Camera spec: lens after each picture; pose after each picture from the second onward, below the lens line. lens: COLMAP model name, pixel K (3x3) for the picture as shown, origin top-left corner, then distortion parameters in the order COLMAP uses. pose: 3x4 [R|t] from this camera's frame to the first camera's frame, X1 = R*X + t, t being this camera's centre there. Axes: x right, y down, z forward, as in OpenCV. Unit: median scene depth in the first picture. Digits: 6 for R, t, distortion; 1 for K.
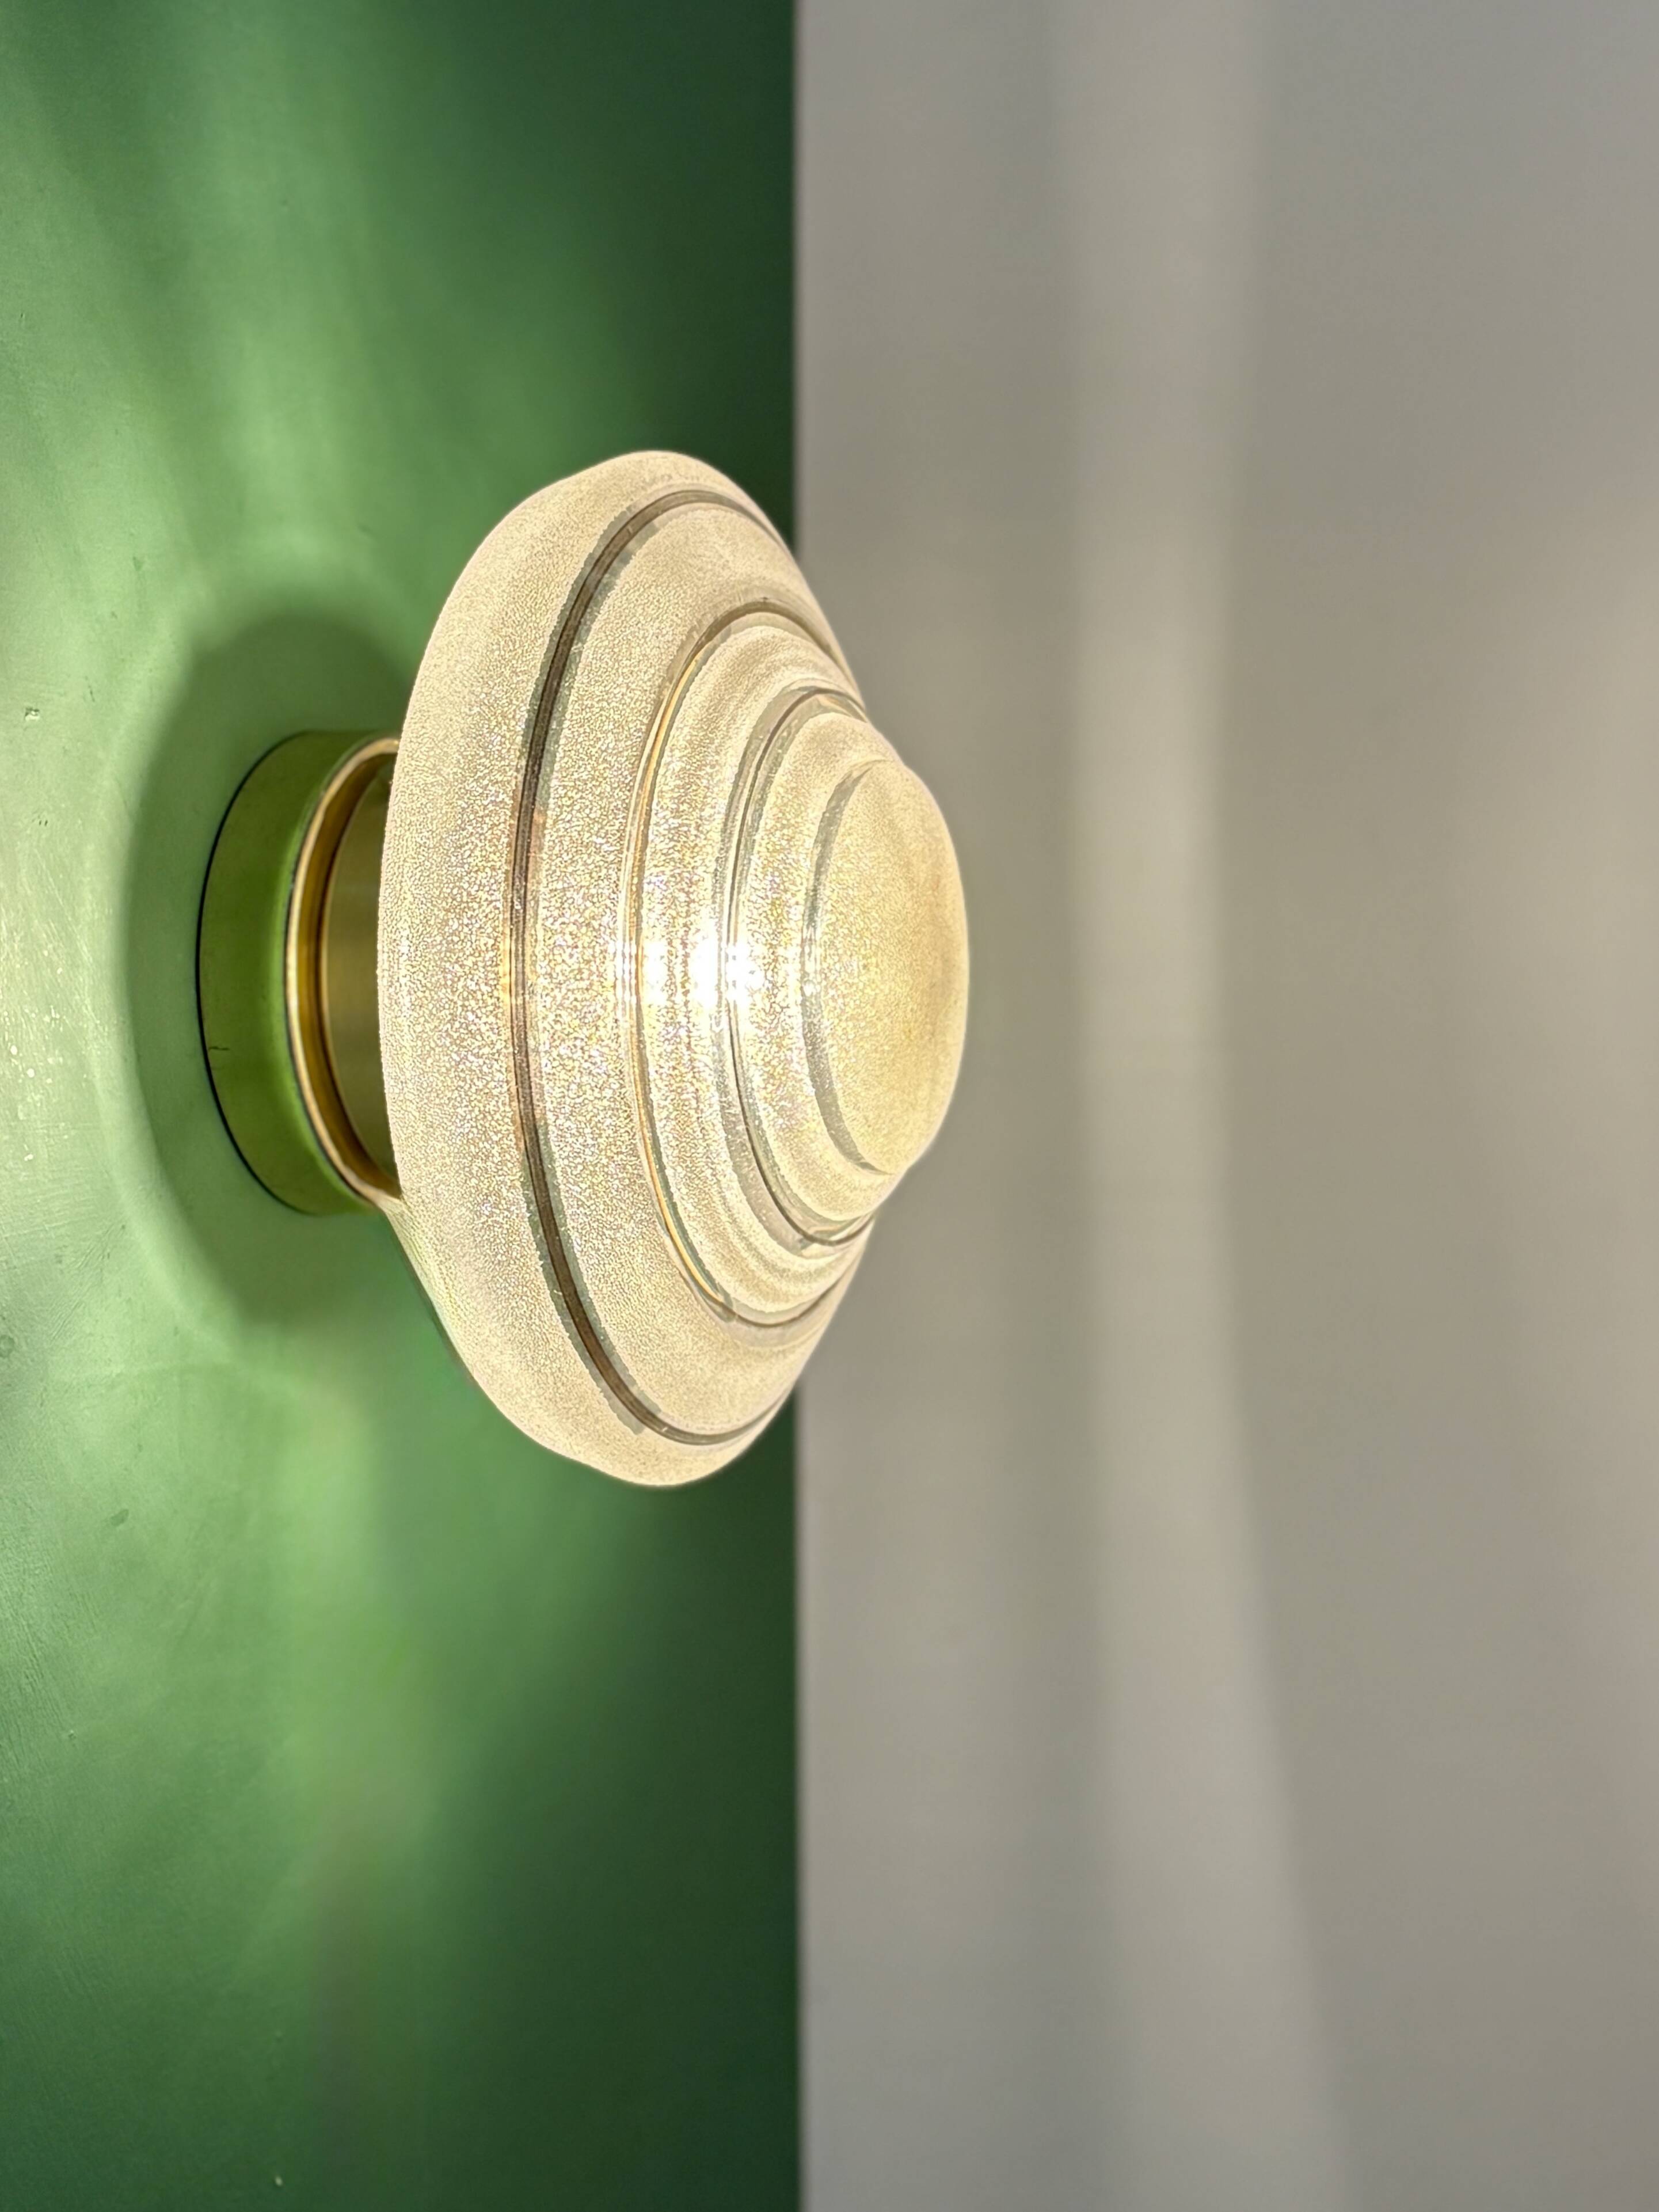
lens RADIAL K [[3745.9, 0, 924.6], [0, 3745.9, 981.4], [0, 0, 1]] dist [0.014404, 0.000000]
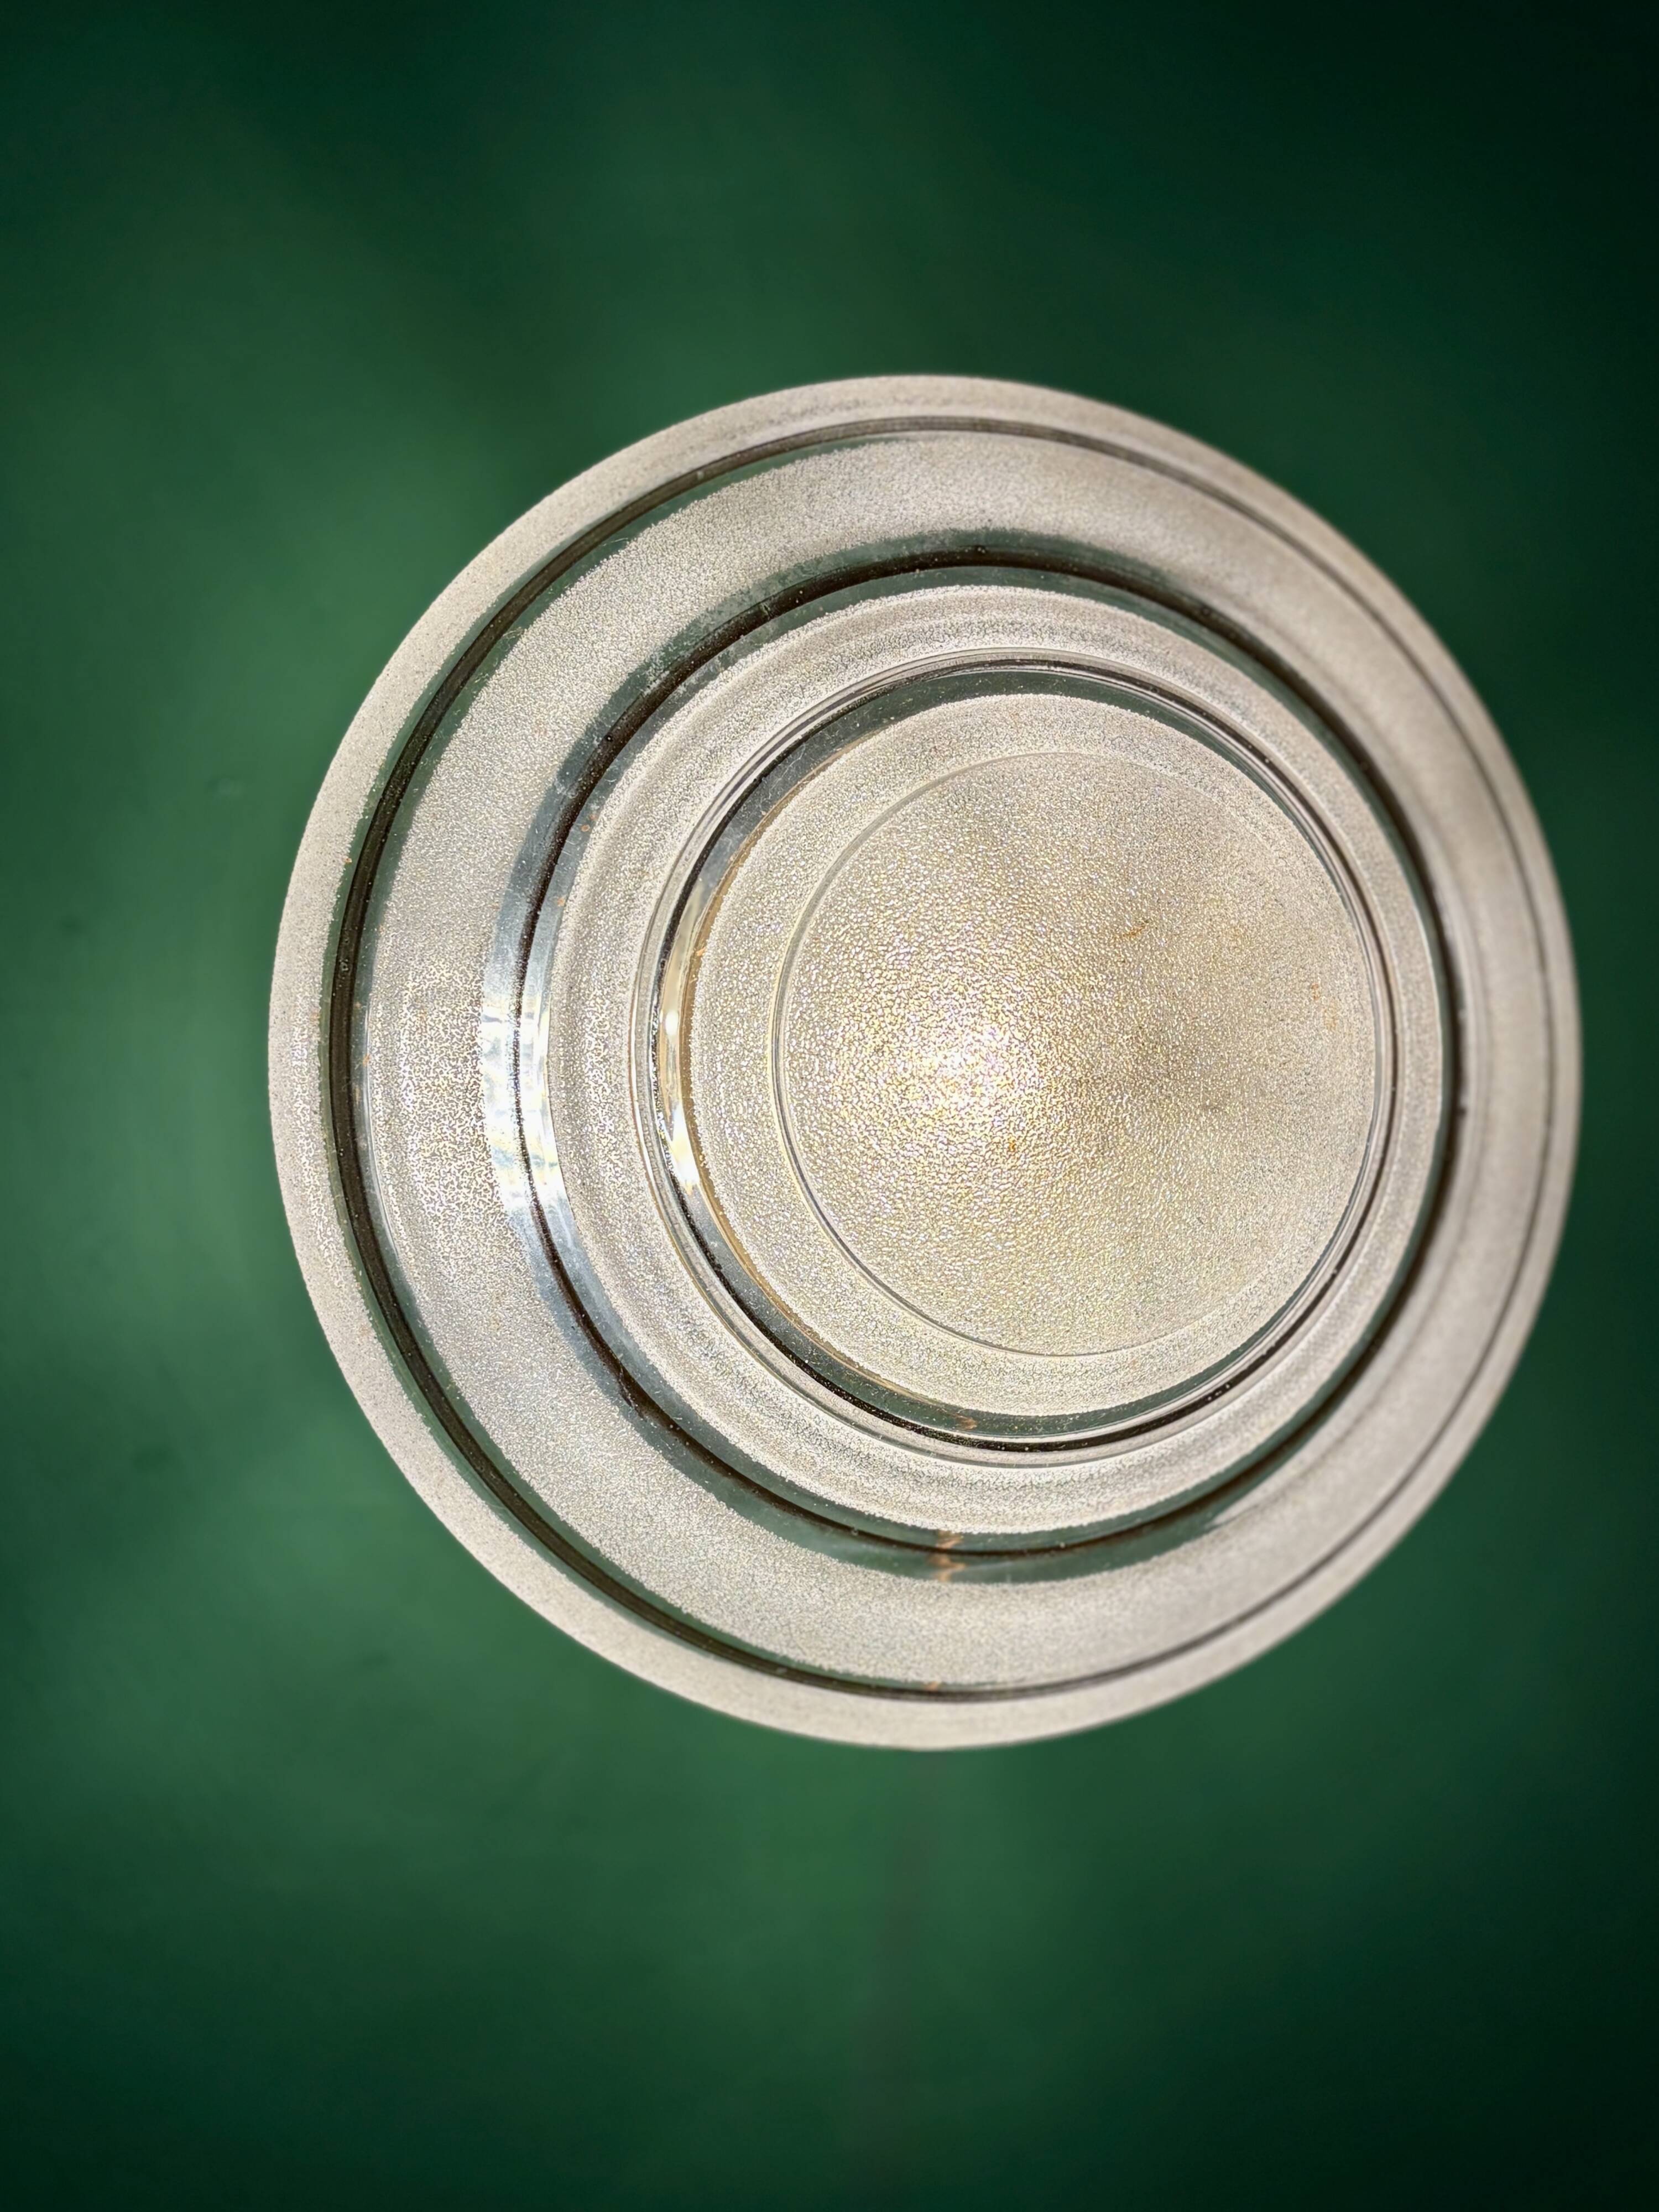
lens RADIAL K [[2626.6, 0, 846.0], [0, 2626.6, 1112.6], [0, 0, 1]] dist [-0.019499, 0.000000]
pose [[0.592077, 0.006460, -0.805856, 0.367713], [-0.015420, 0.999876, -0.003313, 0.009657], [0.805734, 0.014388, 0.592103, 0.709465]]
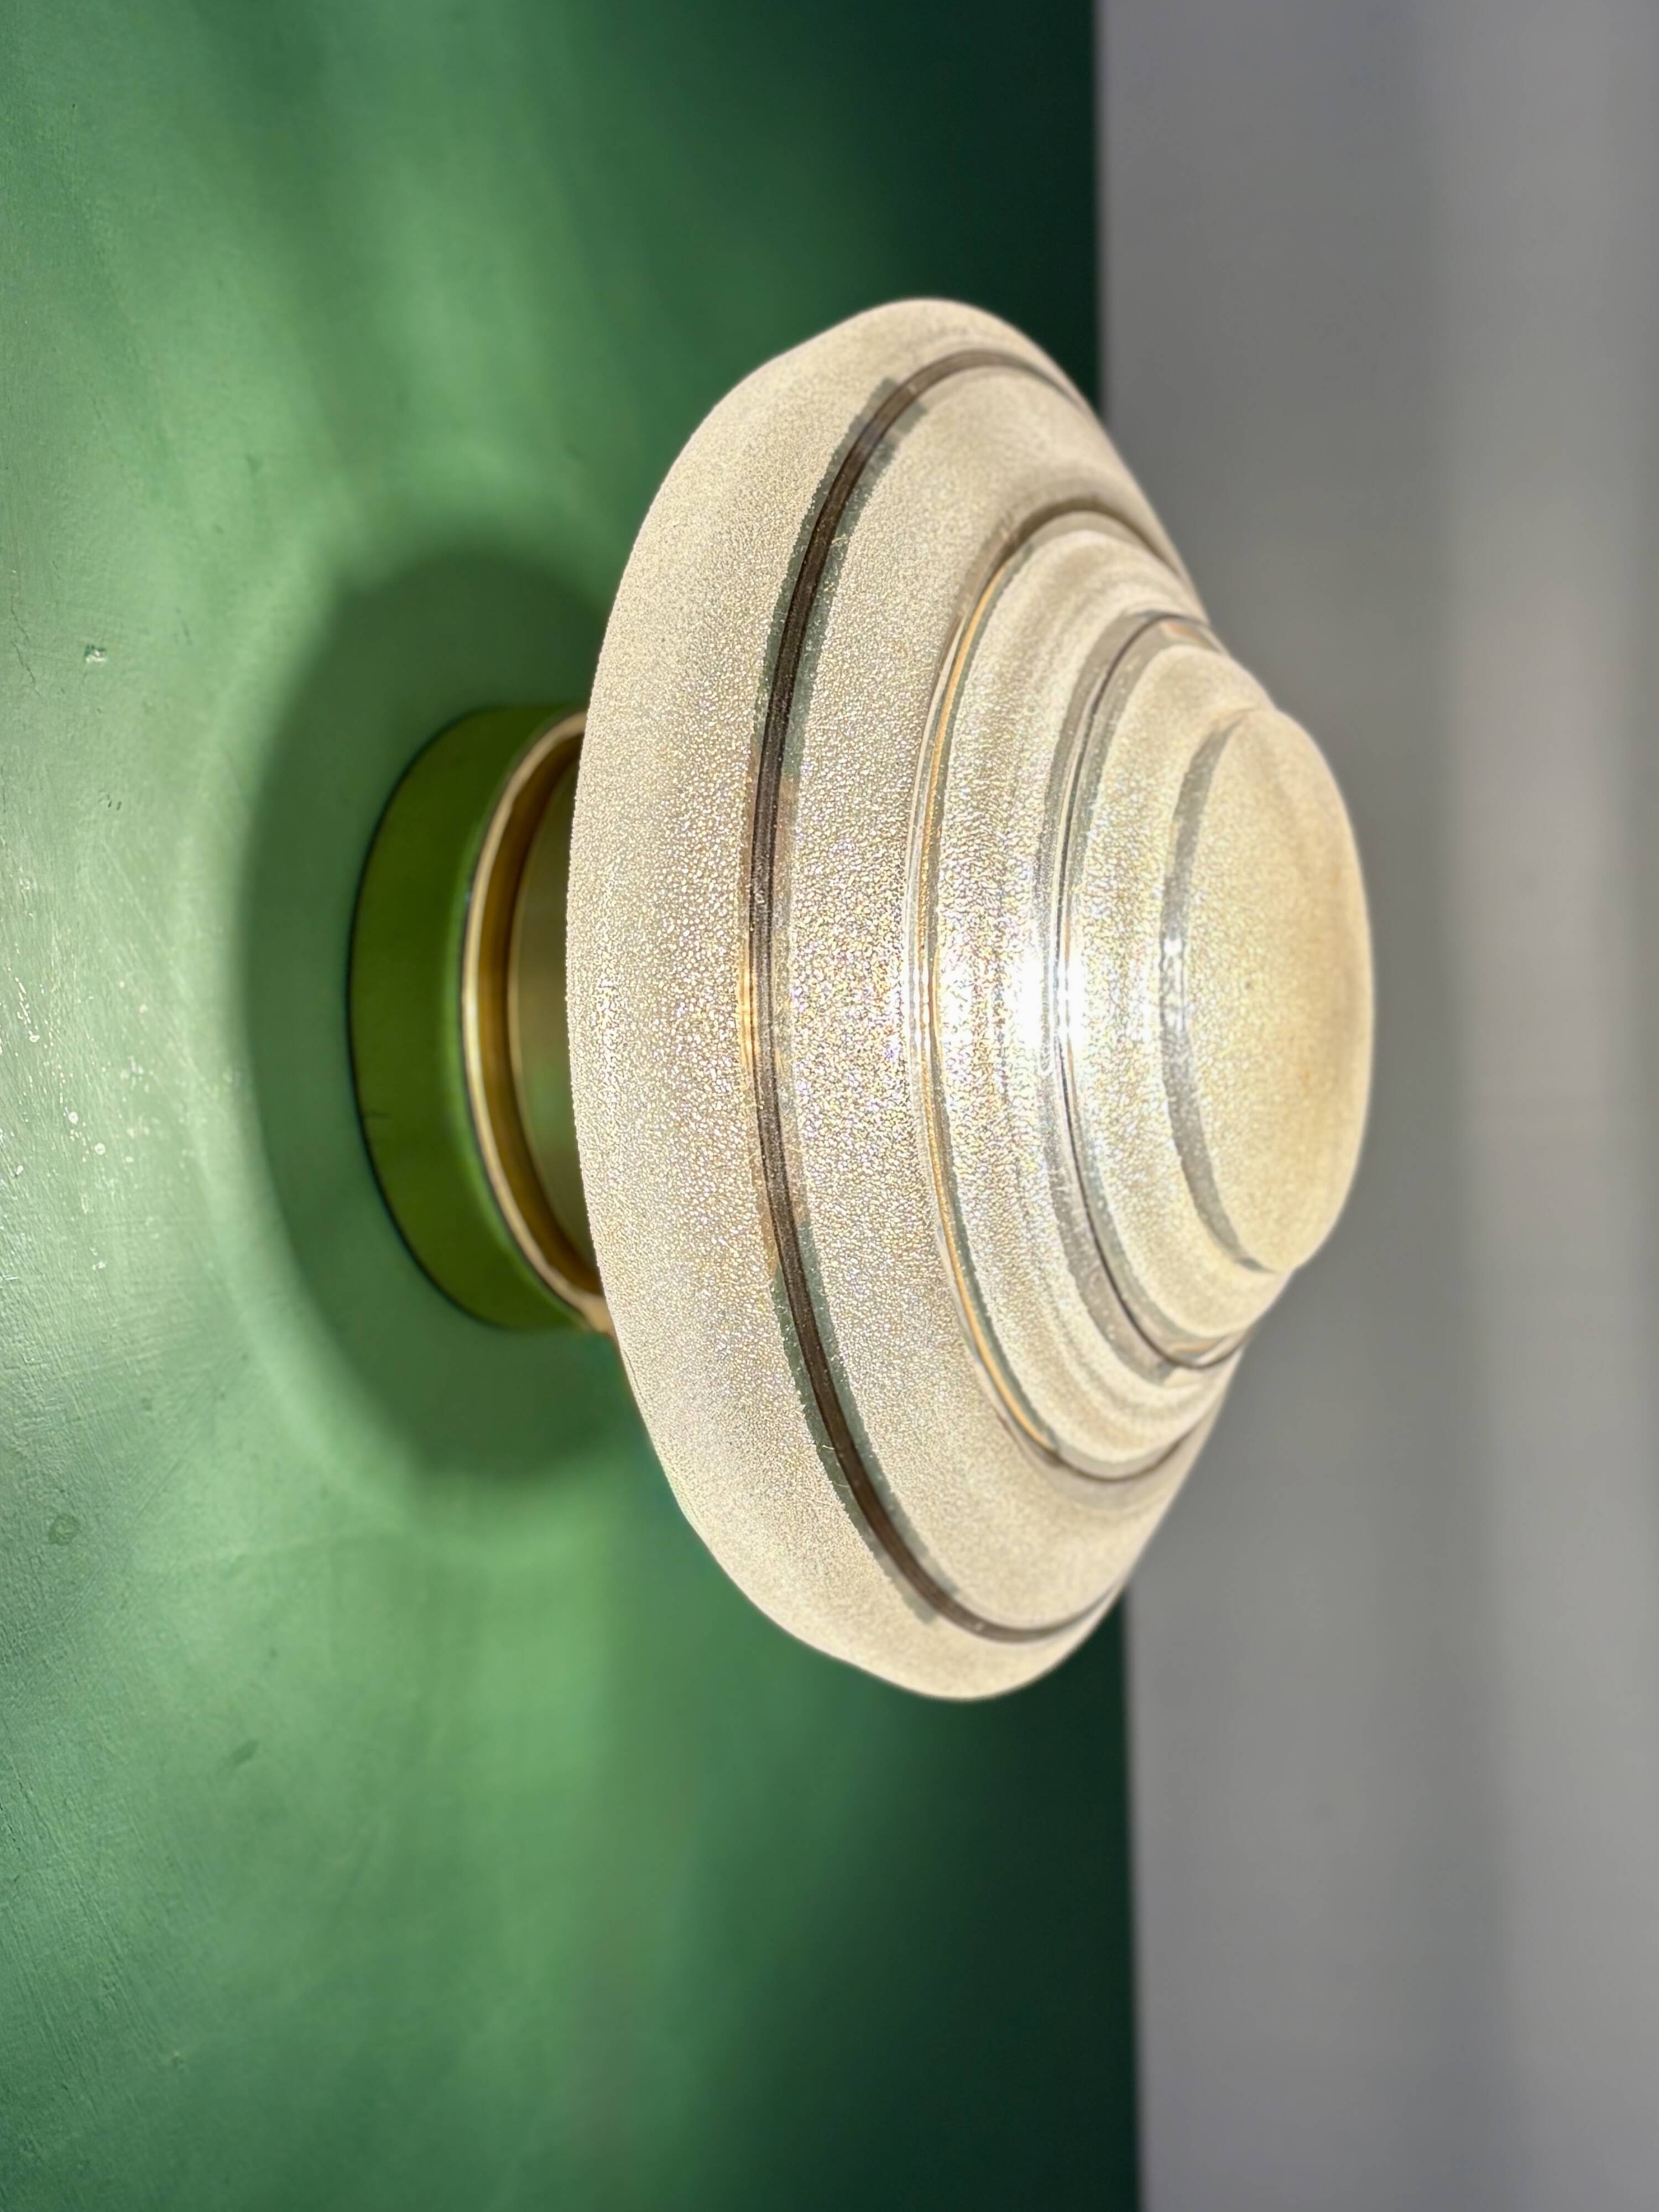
lens RADIAL K [[3304.6, 0, 855.1], [0, 3304.6, 1053.3], [0, 0, 1]] dist [0.029067, 0.000000]
pose [[0.995032, -0.017307, -0.098044, -0.028857], [0.016531, 0.999825, -0.008718, 0.013375], [0.098178, 0.007054, 0.995144, 0.361578]]
